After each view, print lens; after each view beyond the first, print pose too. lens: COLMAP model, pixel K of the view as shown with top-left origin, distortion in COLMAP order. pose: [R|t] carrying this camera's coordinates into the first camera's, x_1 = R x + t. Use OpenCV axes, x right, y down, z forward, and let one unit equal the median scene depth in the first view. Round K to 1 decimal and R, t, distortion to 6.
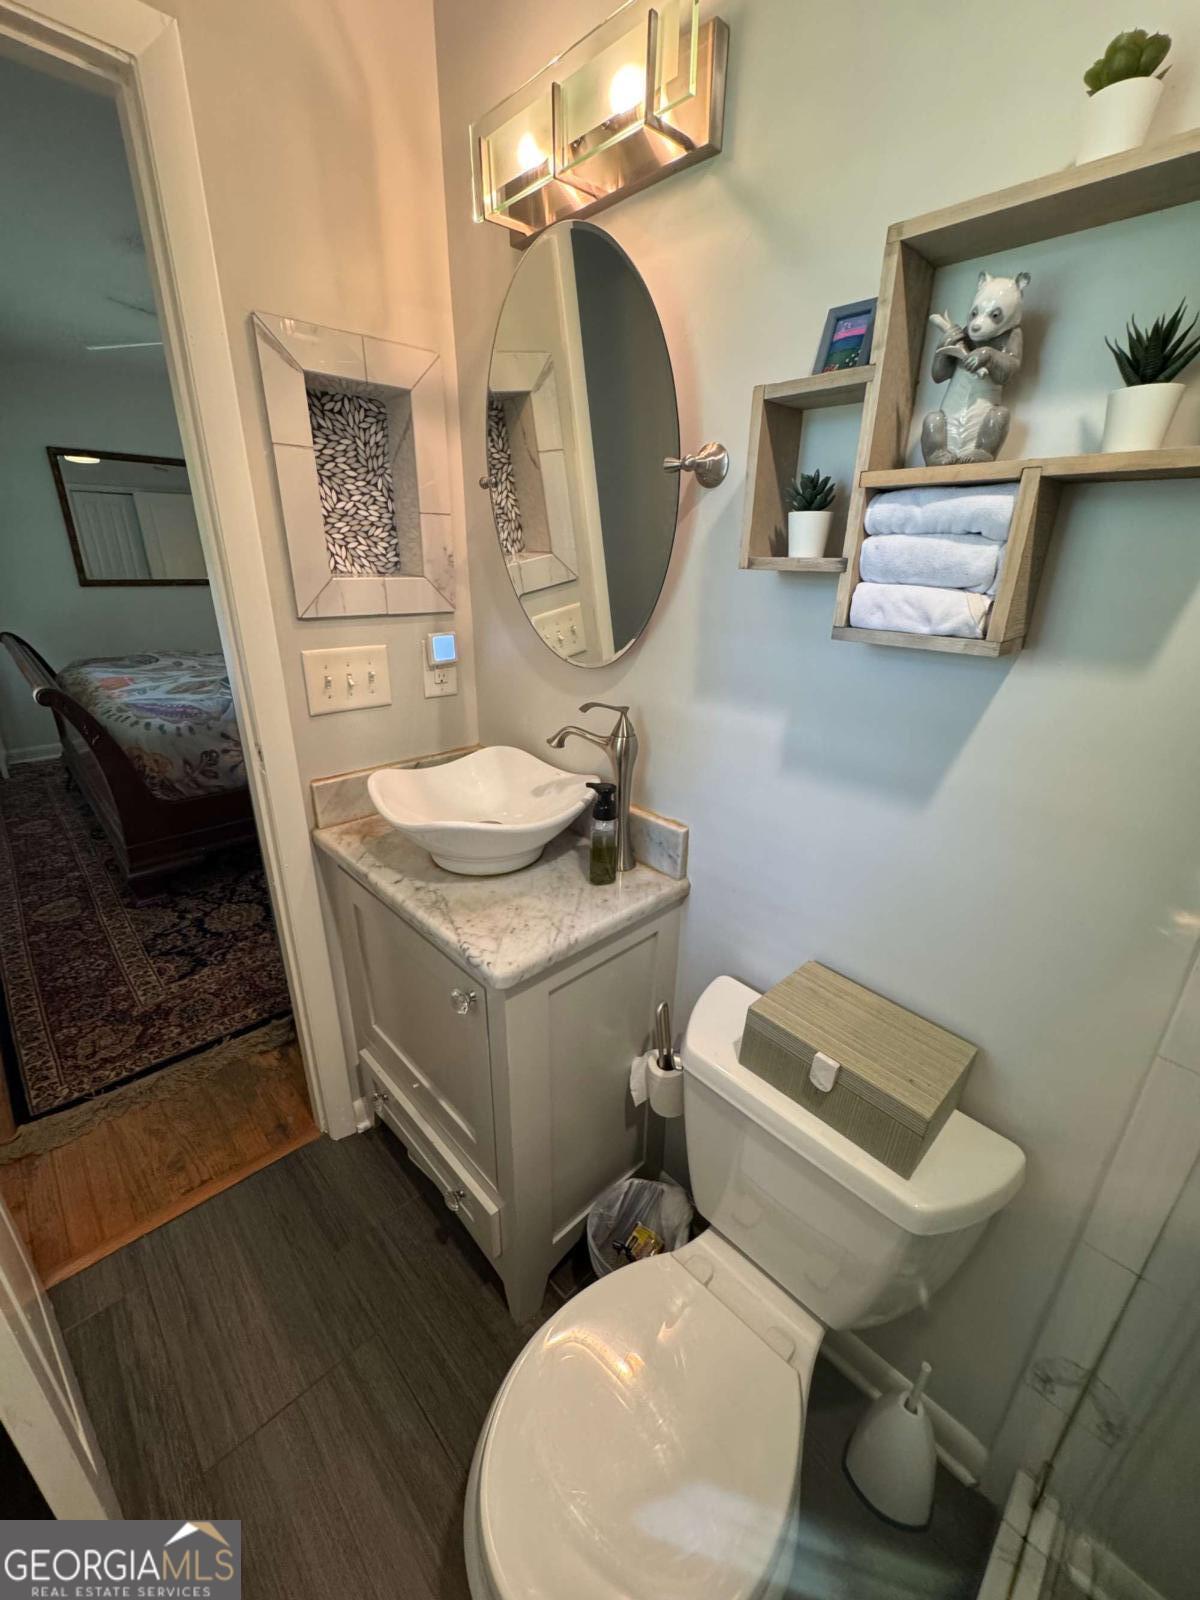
lens RADIAL K [[640.3, 0, 600.0], [0, 640.3, 800.0], [0, 0, 1]] dist [-0.002198, -0.000044]
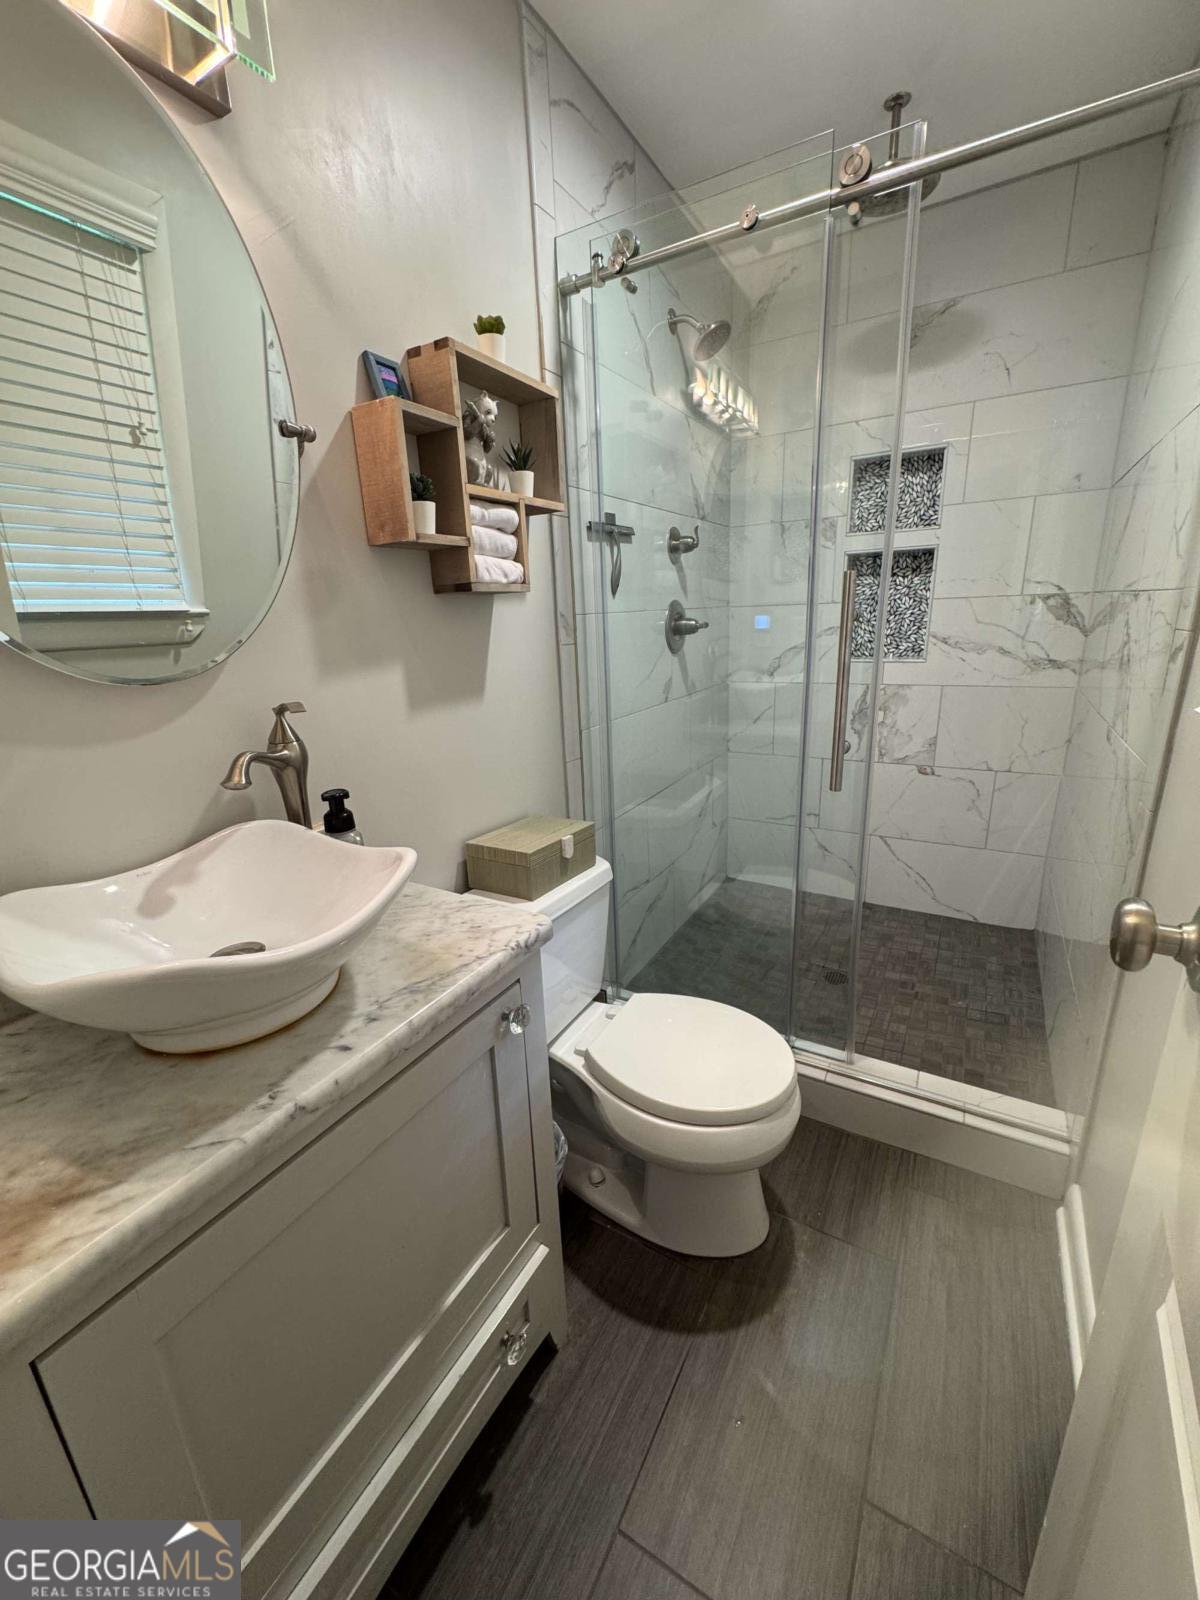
lens RADIAL K [[640.3, 0, 600.0], [0, 640.3, 800.0], [0, 0, 1]] dist [-0.002198, -0.000044]
pose [[-0.267853, -0.277719, 0.922565, -0.928441], [0.380253, 0.849349, 0.366080, -0.202006], [-0.885247, 0.448864, -0.121897, 0.847261]]
